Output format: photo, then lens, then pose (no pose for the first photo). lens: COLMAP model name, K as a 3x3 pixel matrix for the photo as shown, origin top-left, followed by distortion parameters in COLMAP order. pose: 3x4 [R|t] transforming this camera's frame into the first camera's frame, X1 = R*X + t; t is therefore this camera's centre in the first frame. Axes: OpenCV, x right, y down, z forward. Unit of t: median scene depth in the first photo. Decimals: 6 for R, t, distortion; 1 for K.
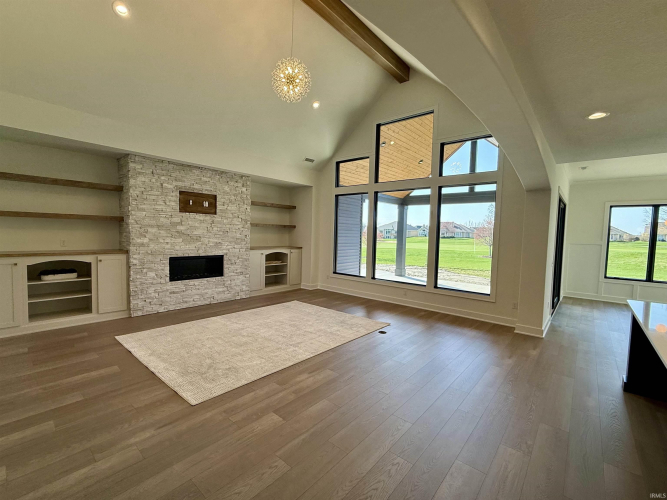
lens RADIAL K [[297.1, 0, 332.6], [0, 297.1, 249.5], [0, 0, 1]] dist [0.003228, 0.000011]
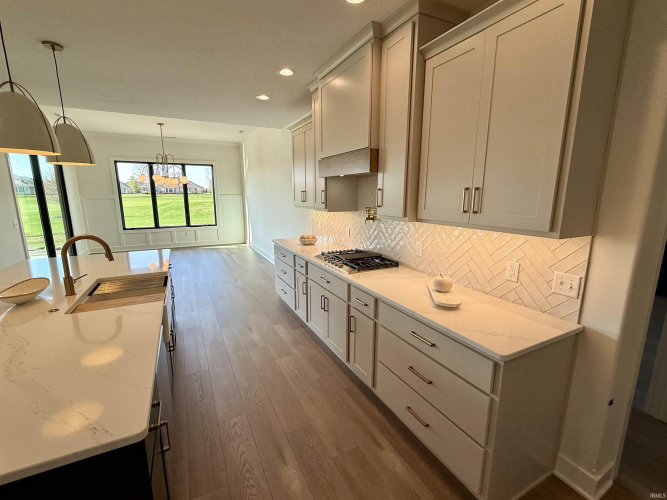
lens RADIAL K [[297.1, 0, 332.6], [0, 297.1, 249.5], [0, 0, 1]] dist [0.003228, 0.000011]
pose [[0.374270, -0.200137, 0.905465, 0.220508], [0.061566, 0.979641, 0.191084, 0.006482], [-0.925274, -0.015771, 0.378972, -0.118629]]
